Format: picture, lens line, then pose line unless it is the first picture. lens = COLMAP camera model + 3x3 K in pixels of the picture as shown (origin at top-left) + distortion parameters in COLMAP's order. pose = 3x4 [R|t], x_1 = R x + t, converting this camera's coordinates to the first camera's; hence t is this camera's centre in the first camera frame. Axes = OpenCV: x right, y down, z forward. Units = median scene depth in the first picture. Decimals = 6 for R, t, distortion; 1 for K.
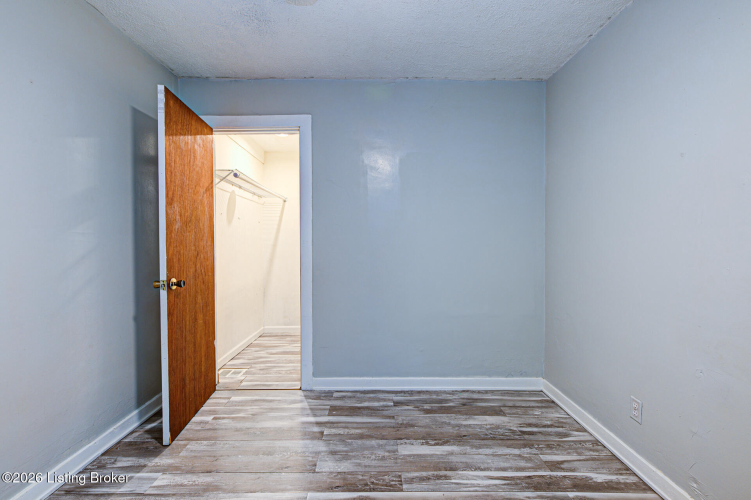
lens RADIAL K [[328.4, 0, 375.5], [0, 328.4, 250.0], [0, 0, 1]] dist [0.001177, 0.000115]
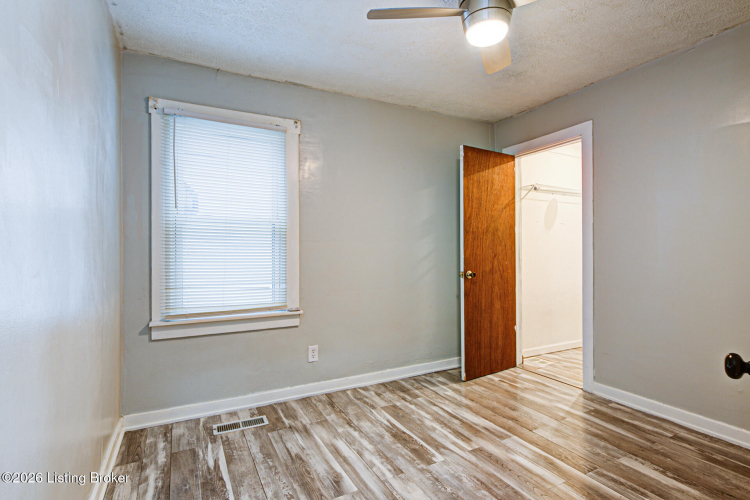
lens RADIAL K [[374.6, 0, 375.0], [0, 374.6, 250.0], [0, 0, 1]] dist [0.004809, 0.000815]
pose [[0.460029, 0.001171, -0.887903, 0.601596], [-0.012223, 0.999913, -0.005014, 0.003939], [0.887820, 0.013160, 0.460003, -0.139590]]
